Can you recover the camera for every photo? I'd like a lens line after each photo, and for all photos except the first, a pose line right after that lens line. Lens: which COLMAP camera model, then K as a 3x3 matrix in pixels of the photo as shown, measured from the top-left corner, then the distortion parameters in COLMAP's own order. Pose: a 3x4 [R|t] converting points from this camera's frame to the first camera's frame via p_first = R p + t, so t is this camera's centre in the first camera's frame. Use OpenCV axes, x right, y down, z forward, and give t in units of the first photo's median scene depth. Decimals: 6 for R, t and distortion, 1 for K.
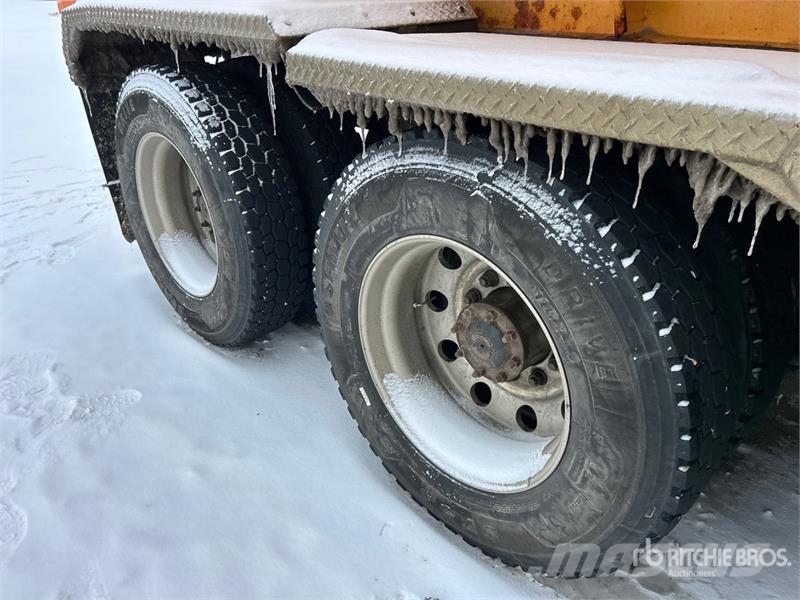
lens RADIAL K [[595.3, 0, 400.0], [0, 595.3, 300.0], [0, 0, 1]] dist [0.077872, -0.100632]
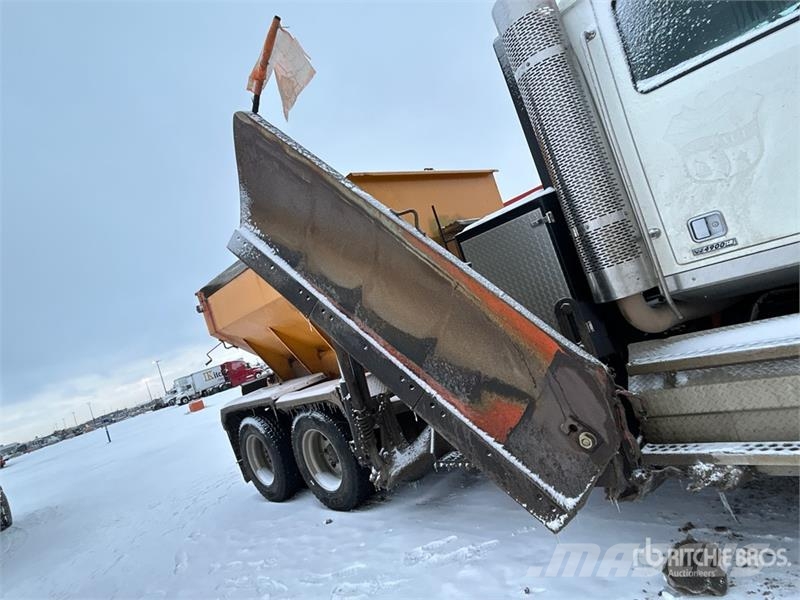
lens RADIAL K [[468.4, 0, 400.0], [0, 468.4, 300.0], [0, 0, 1]] dist [-0.011884, 0.017621]
pose [[0.950334, -0.311233, -0.000147, 0.734279], [0.268690, 0.820668, -0.504292, 0.763928], [0.157073, 0.479206, 0.863533, -1.760546]]
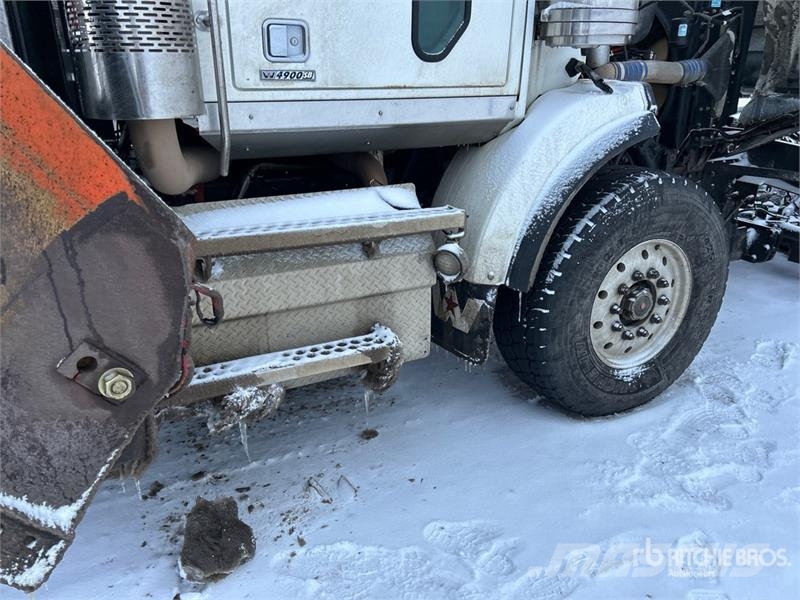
lens RADIAL K [[599.1, 0, 381.1], [0, 599.1, 303.3], [0, 0, 1]] dist [0.073208, -0.087081]
pose [[0.332699, -0.337065, 0.880738, 0.540273], [0.447524, 0.878510, 0.167160, 0.519315], [-0.830080, 0.338538, 0.443124, -1.155287]]
